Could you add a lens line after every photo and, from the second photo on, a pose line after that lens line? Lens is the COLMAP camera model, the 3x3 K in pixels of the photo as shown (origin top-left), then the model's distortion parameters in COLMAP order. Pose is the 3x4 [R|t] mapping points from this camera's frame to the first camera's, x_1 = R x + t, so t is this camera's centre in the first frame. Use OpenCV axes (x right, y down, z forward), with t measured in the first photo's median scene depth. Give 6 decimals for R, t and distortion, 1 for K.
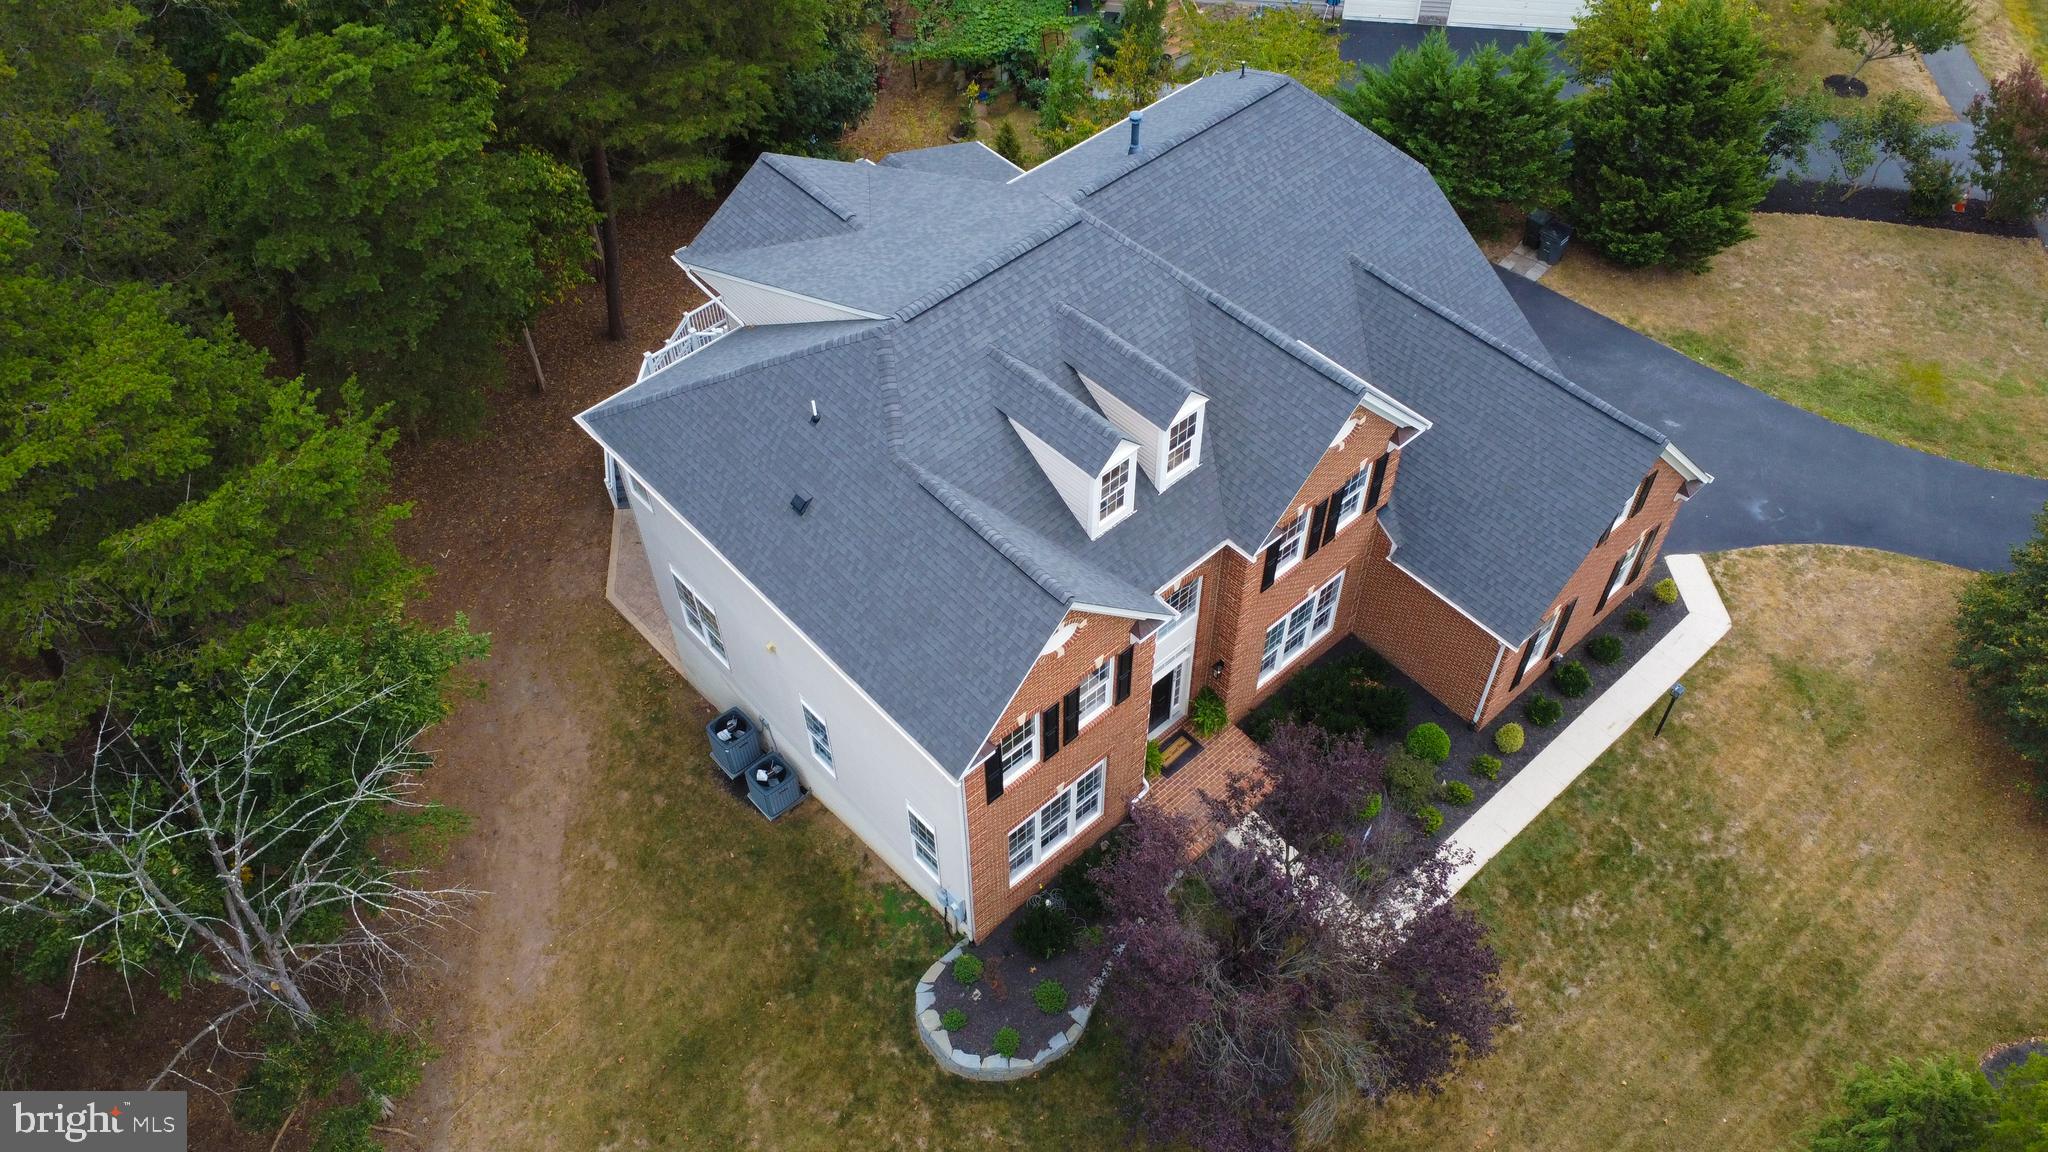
lens RADIAL K [[1534.2, 0, 1025.5], [0, 1534.2, 577.6], [0, 0, 1]] dist [0.005454, -0.010461]
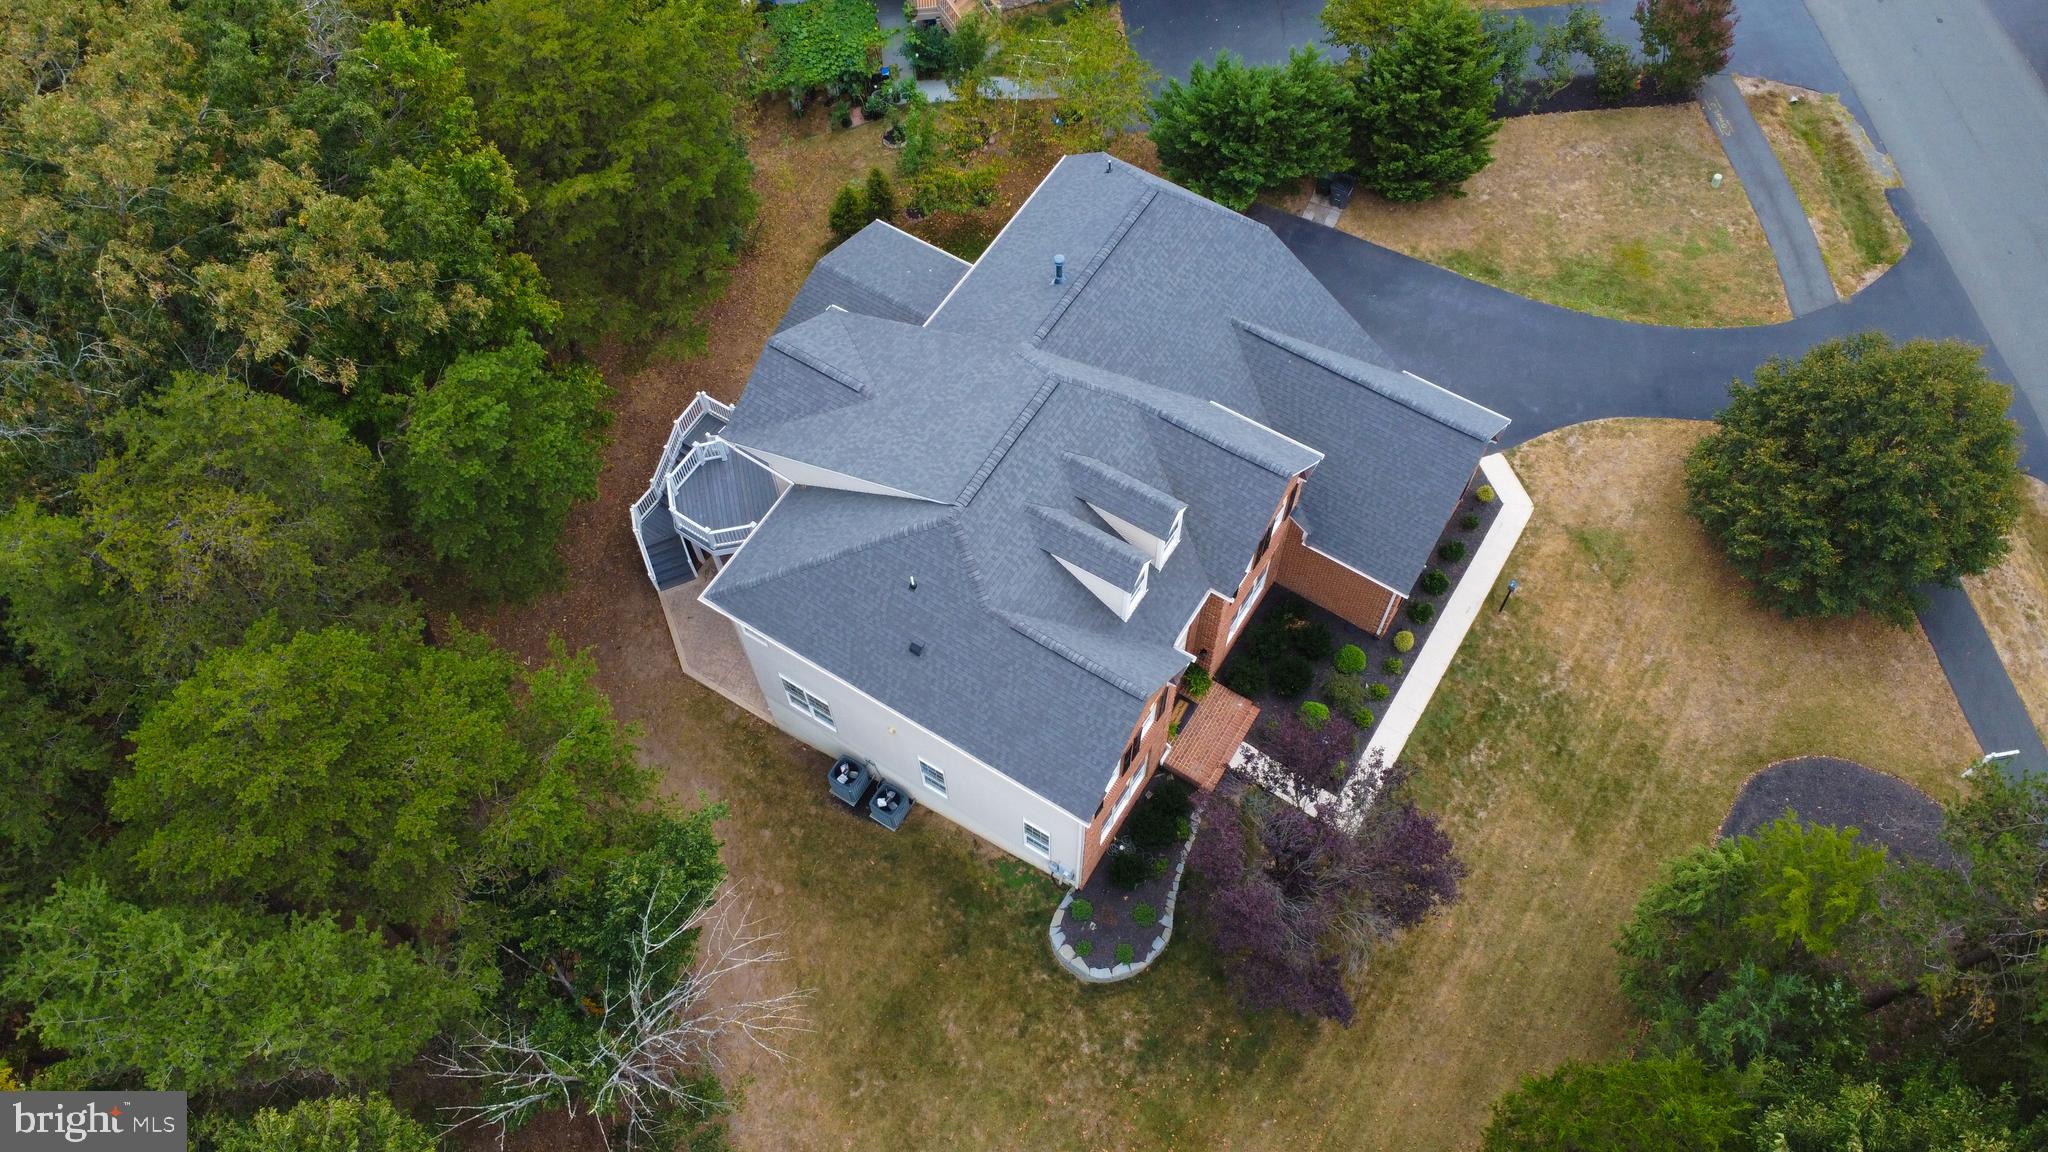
lens RADIAL K [[1534.2, 0, 1023.5], [0, 1534.2, 575.2], [0, 0, 1]] dist [0.005454, -0.010461]
pose [[0.962621, -0.238914, 0.127600, -0.184626], [0.209597, 0.955461, 0.207759, -0.323286], [-0.171554, -0.173249, 0.969822, -0.285939]]
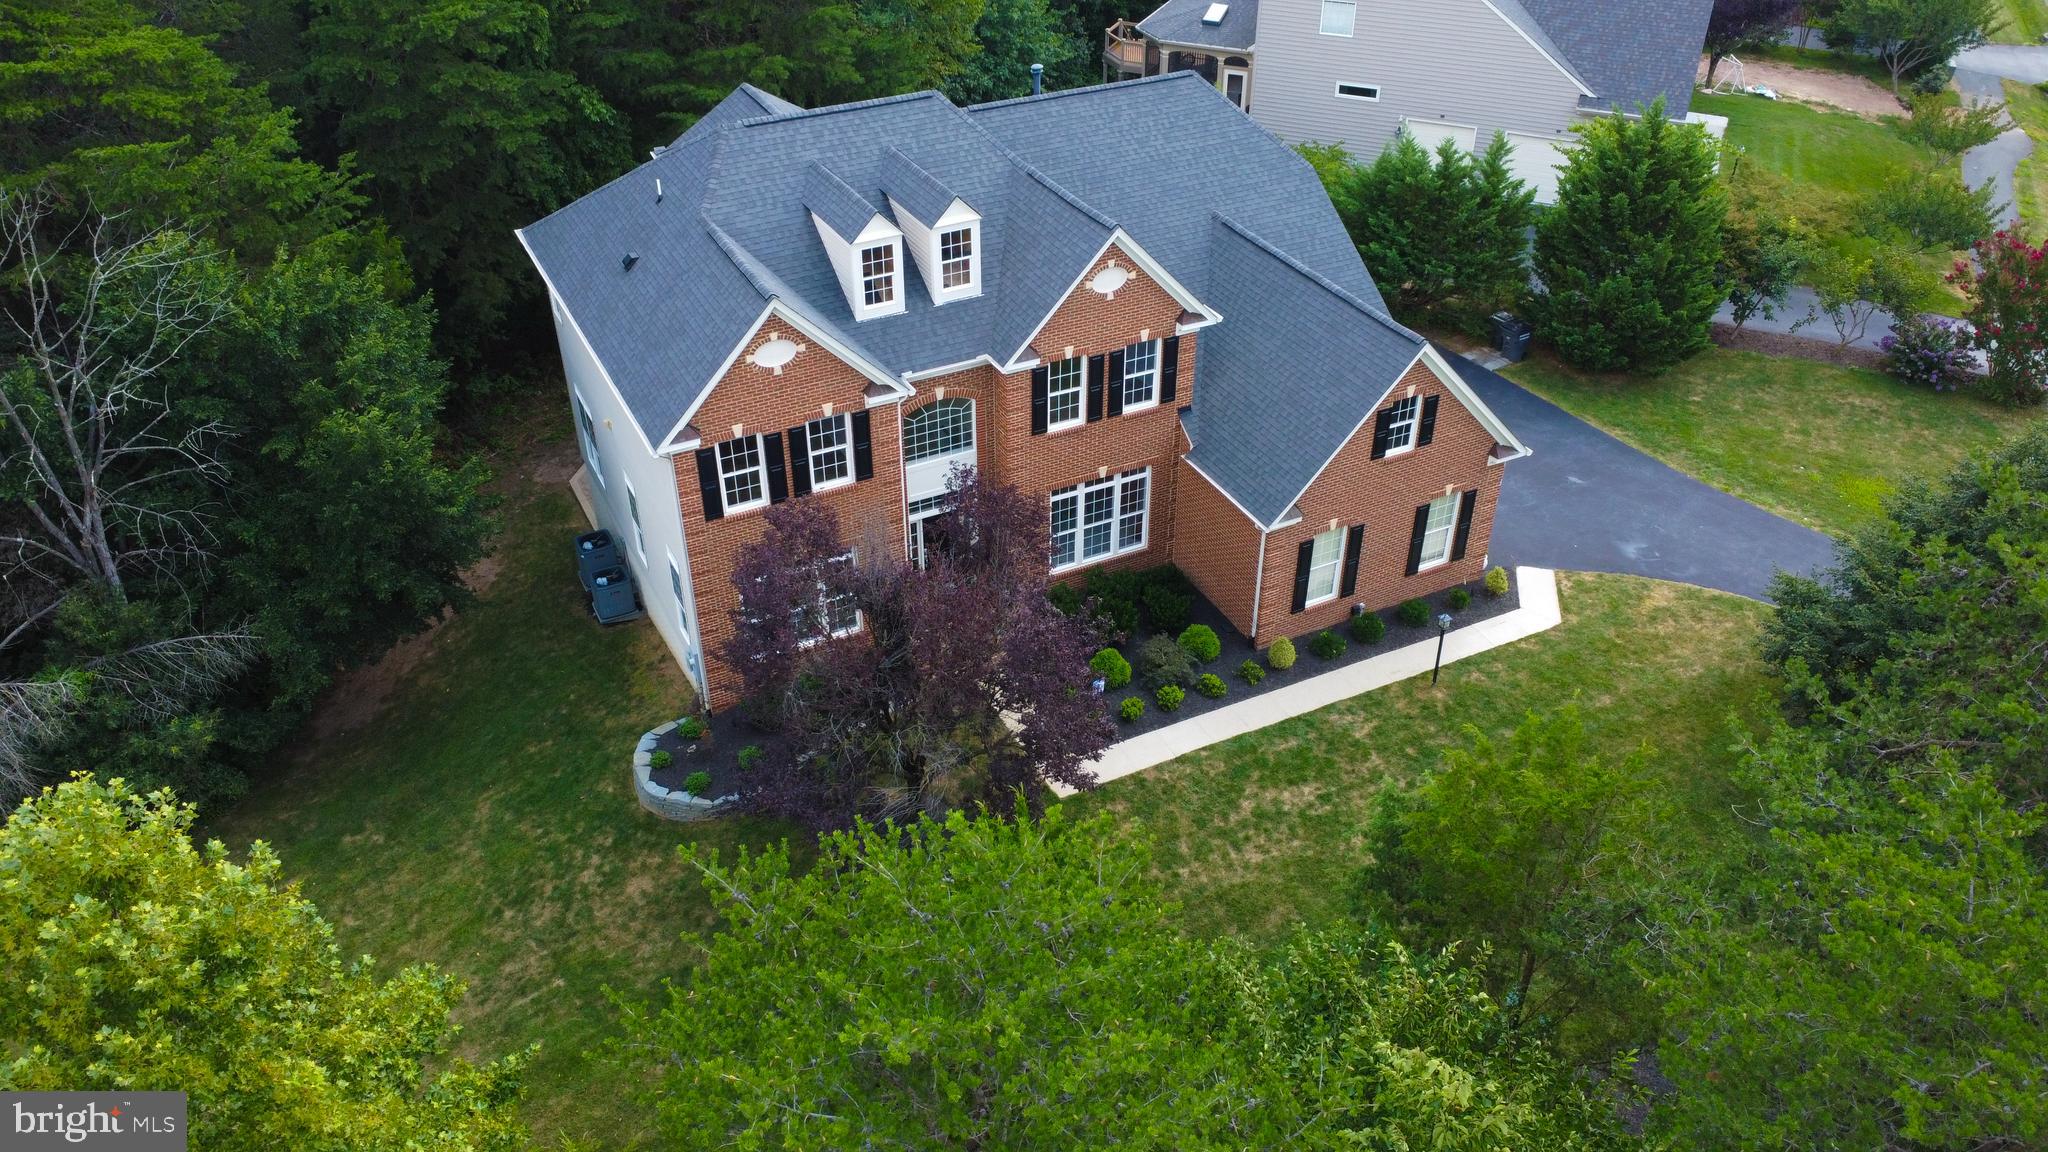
lens RADIAL K [[1534.2, 0, 1013.3], [0, 1534.2, 577.5], [0, 0, 1]] dist [0.005454, -0.010461]
pose [[0.963726, 0.158896, -0.214437, 0.366630], [-0.207826, 0.950882, -0.229418, 0.335284], [0.167451, 0.265662, 0.949412, 0.001682]]
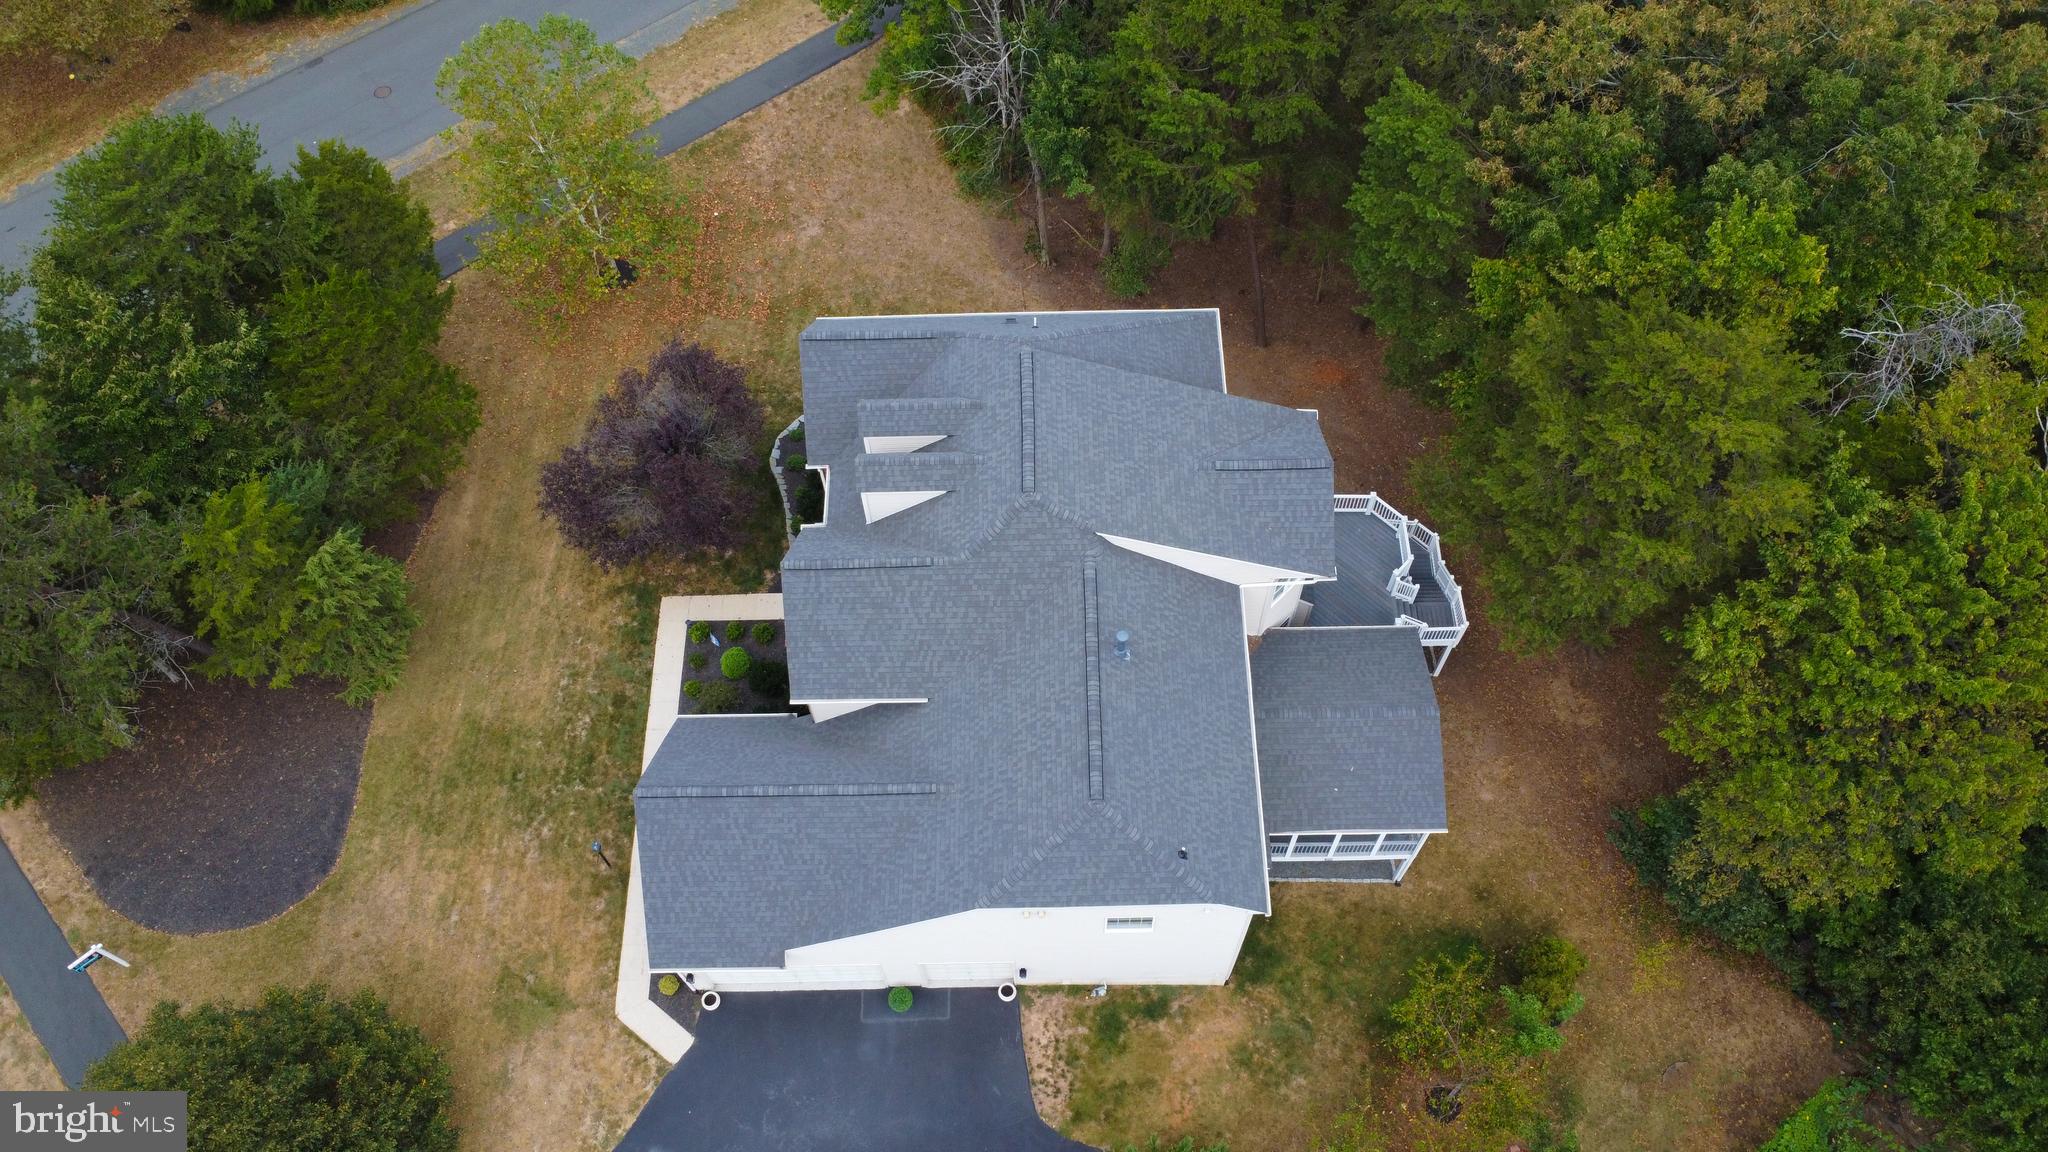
lens RADIAL K [[1534.2, 0, 1028.7], [0, 1534.2, 582.9], [0, 0, 1]] dist [0.005454, -0.010461]
pose [[-0.659332, 0.667381, -0.346244, 0.488334], [-0.558823, -0.126908, 0.819519, -1.193841], [0.502990, 0.733824, 0.456622, 0.421502]]
